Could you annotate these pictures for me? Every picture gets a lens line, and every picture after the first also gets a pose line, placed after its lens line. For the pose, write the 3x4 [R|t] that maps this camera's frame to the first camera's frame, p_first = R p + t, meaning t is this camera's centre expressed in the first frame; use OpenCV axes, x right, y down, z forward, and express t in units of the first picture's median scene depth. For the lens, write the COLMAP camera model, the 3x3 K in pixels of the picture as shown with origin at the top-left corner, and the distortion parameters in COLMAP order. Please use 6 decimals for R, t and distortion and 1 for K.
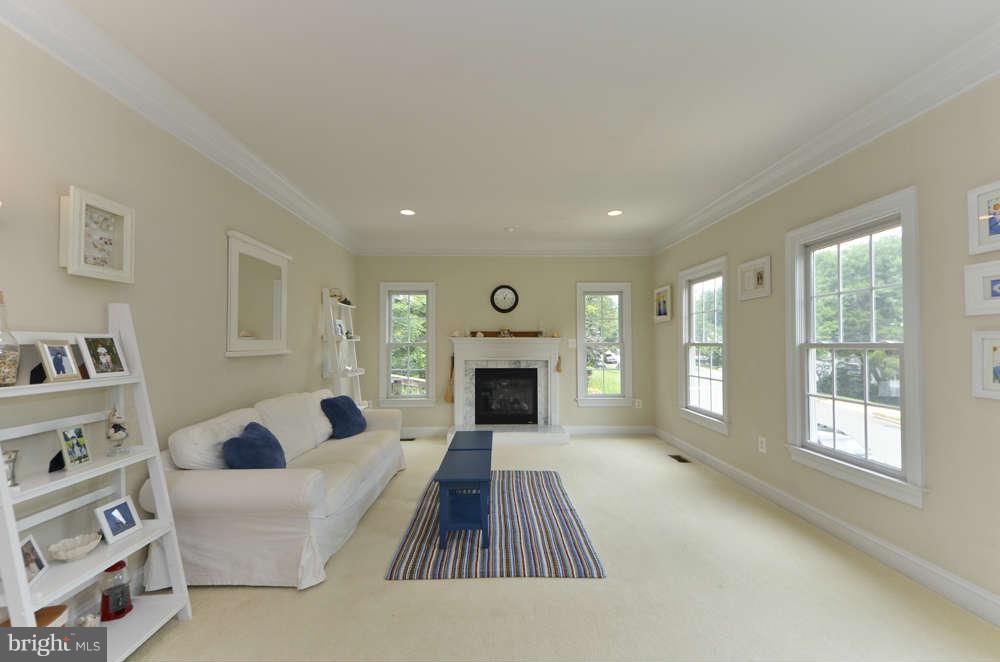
lens RADIAL K [[403.5, 0, 500.0], [0, 403.5, 331.0], [0, 0, 1]] dist [0.100720, -0.046910]
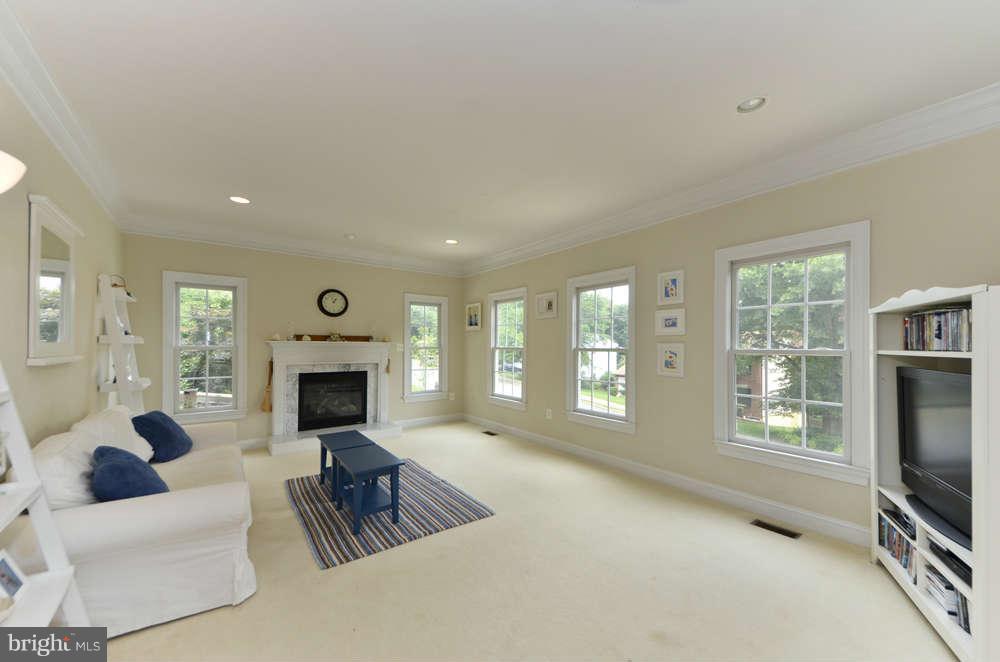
lens RADIAL K [[377.0, 0, 509.5], [0, 377.0, 343.7], [0, 0, 1]] dist [0.046241, -0.000034]
pose [[0.816526, 0.008918, 0.577239, -0.211665], [-0.022586, 0.999609, 0.016506, -0.004443], [-0.576866, -0.026515, 0.816408, -0.031229]]
